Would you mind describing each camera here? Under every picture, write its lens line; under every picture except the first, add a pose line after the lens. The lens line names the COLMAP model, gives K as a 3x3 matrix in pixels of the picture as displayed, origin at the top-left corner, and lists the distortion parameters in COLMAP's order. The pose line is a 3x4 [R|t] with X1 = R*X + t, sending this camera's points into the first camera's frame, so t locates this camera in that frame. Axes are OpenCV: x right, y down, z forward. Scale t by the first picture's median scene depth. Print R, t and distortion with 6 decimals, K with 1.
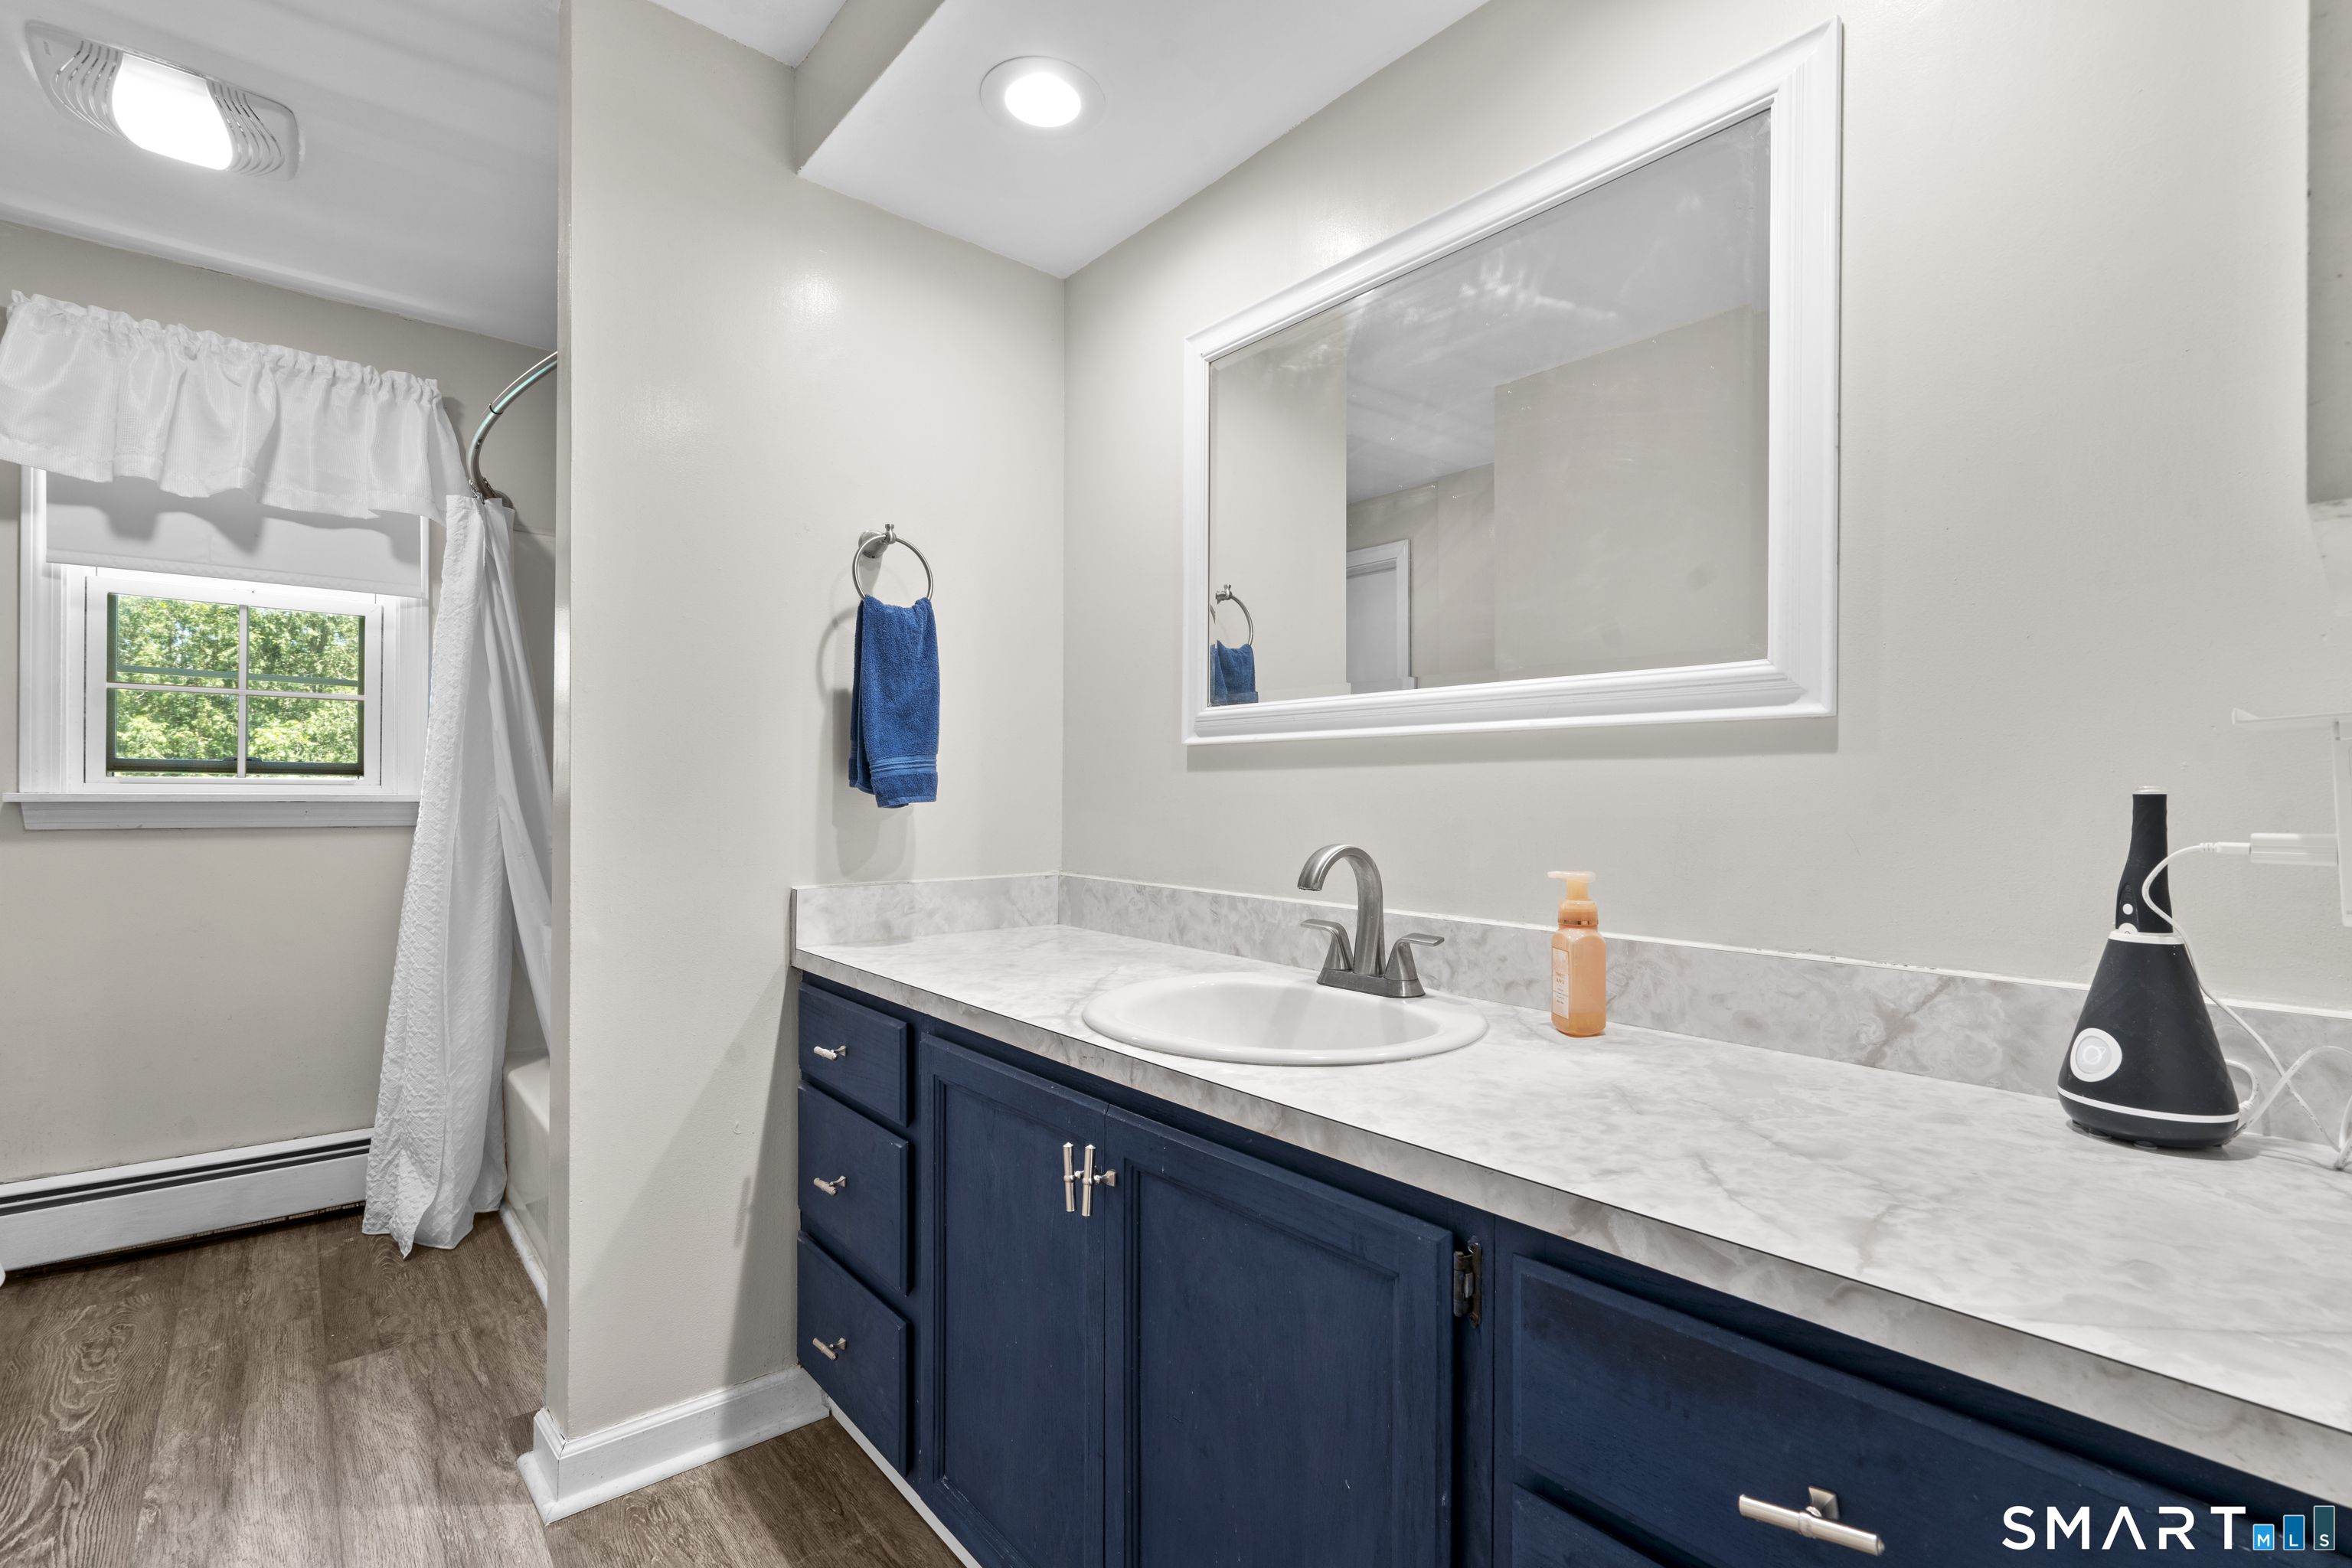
lens RADIAL K [[1063.4, 0, 1173.7], [0, 1063.4, 798.2], [0, 0, 1]] dist [0.001907, 0.000337]
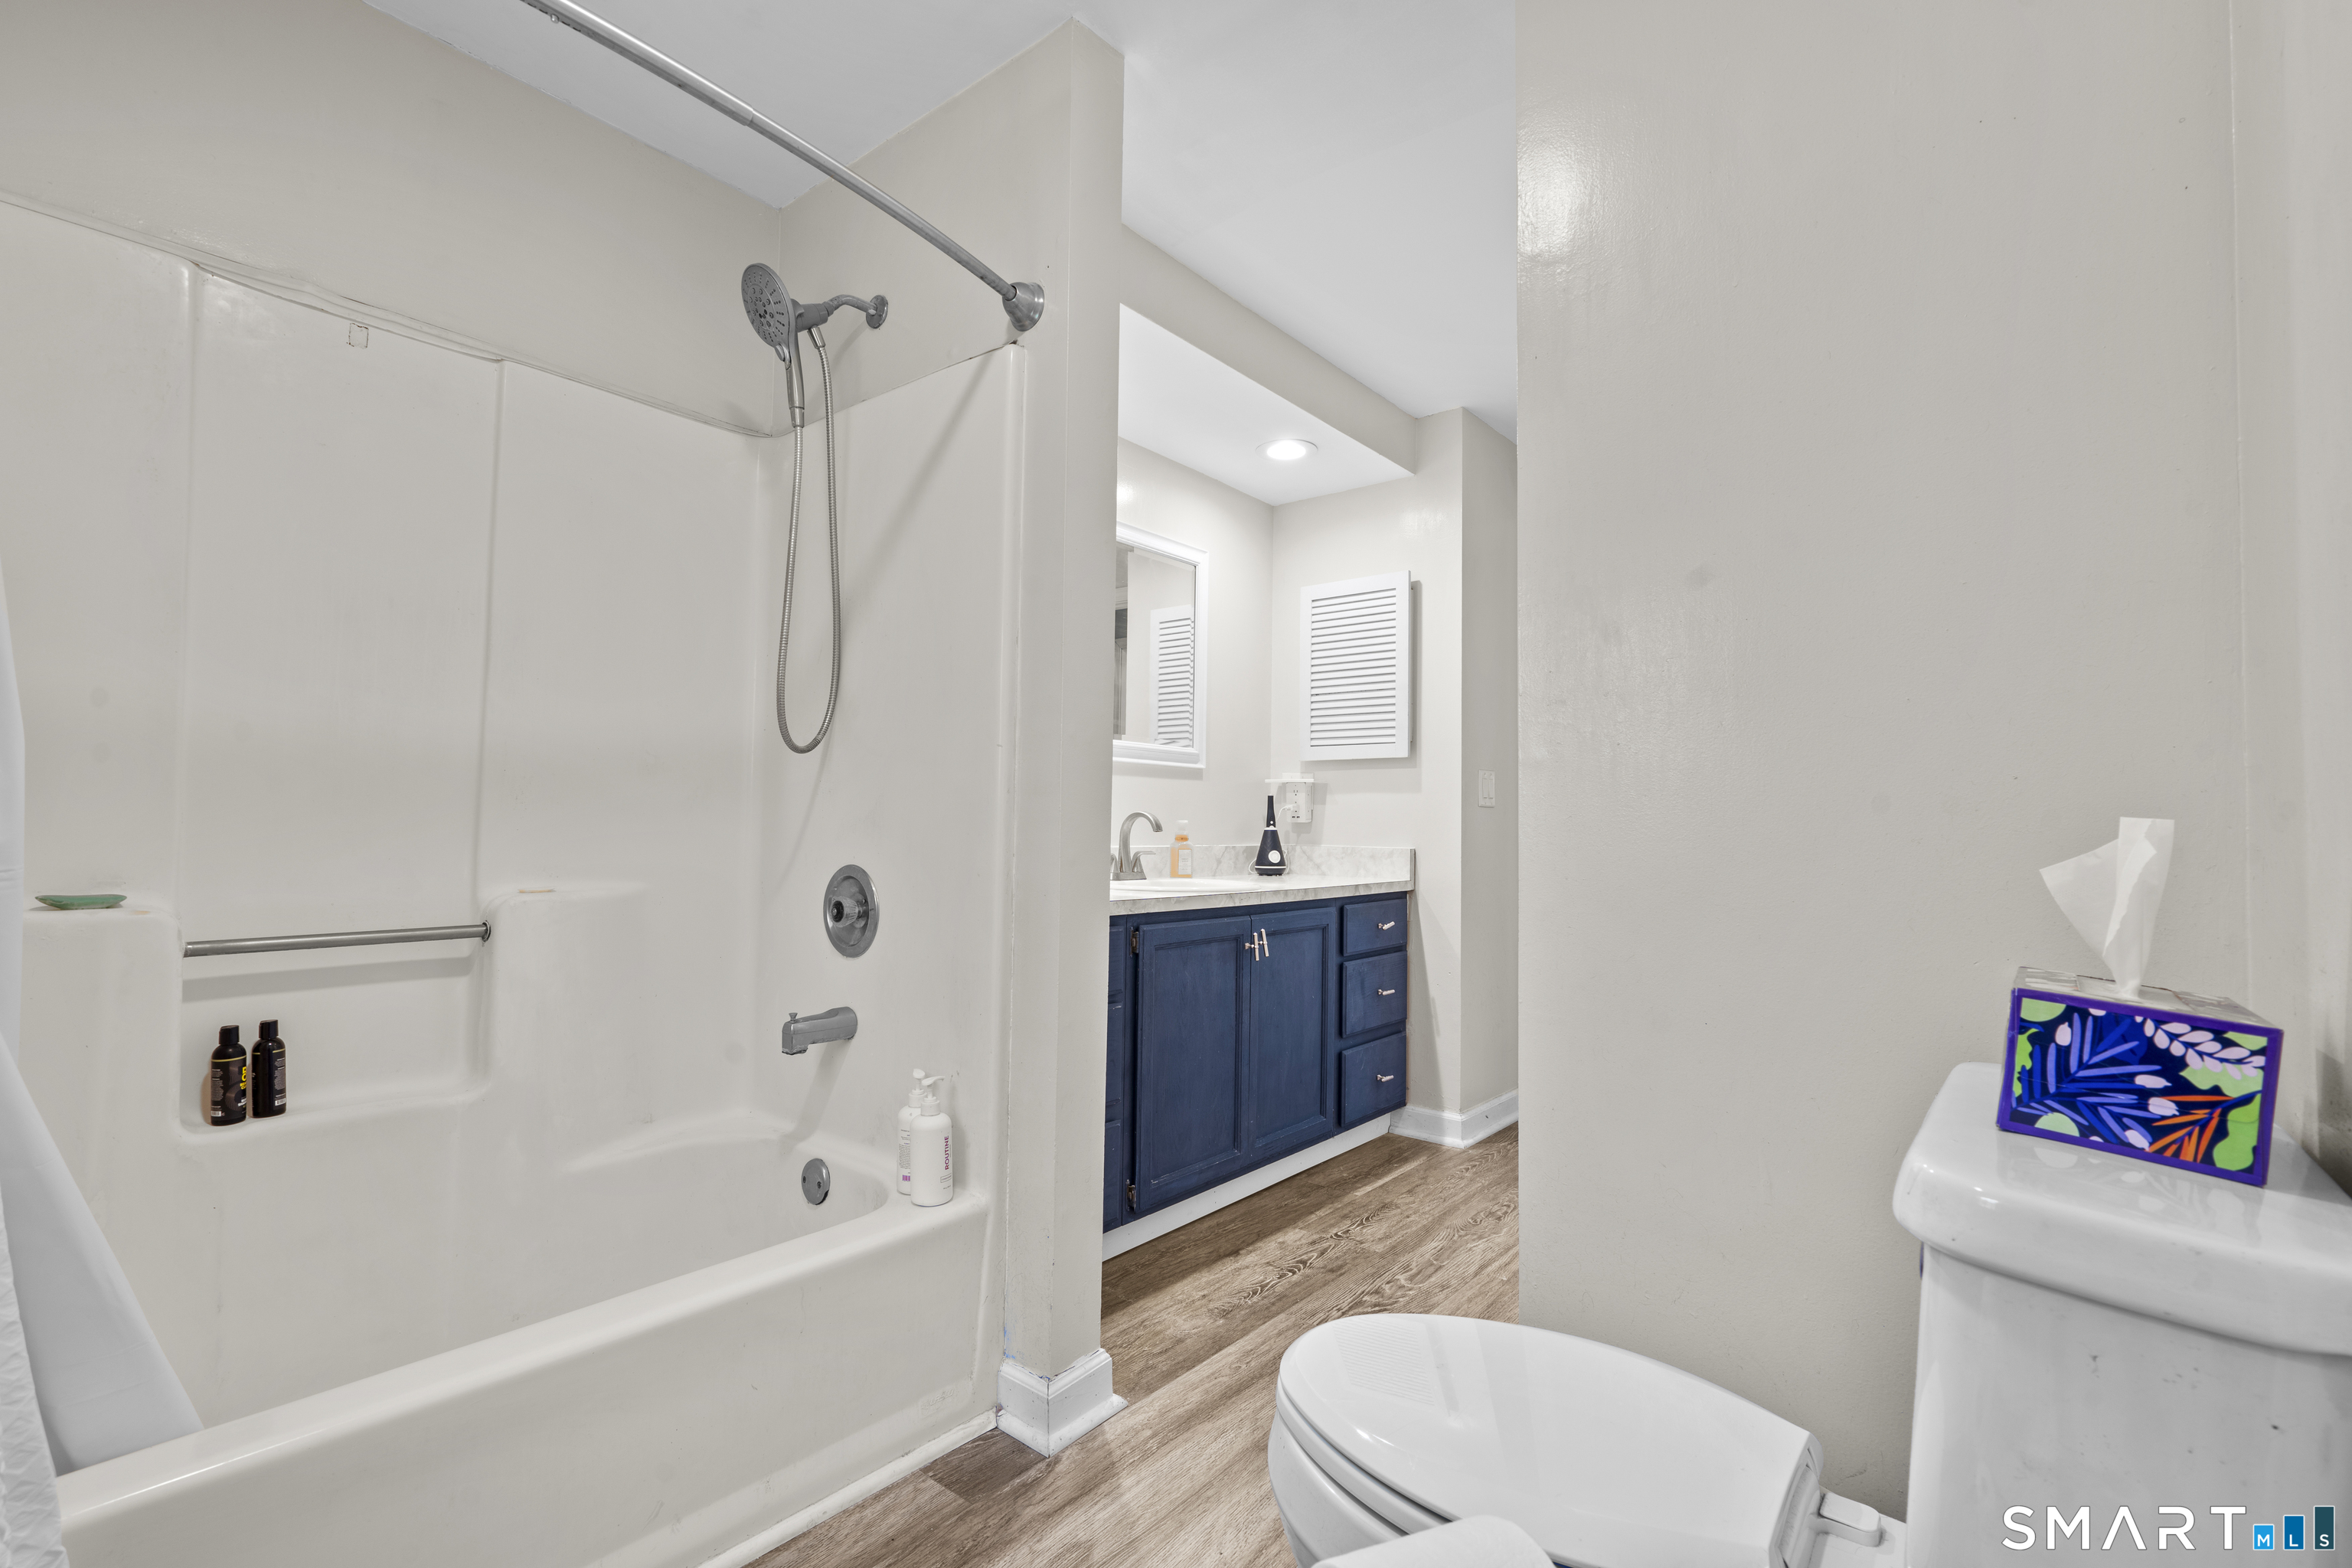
lens RADIAL K [[1063.4, 0, 1173.2], [0, 1063.4, 790.4], [0, 0, 1]] dist [0.001907, 0.000337]
pose [[-0.194101, 0.023111, 0.980709, -2.433826], [-0.017593, 0.999480, -0.027035, 0.073206], [-0.980824, -0.022501, -0.193594, 1.665330]]
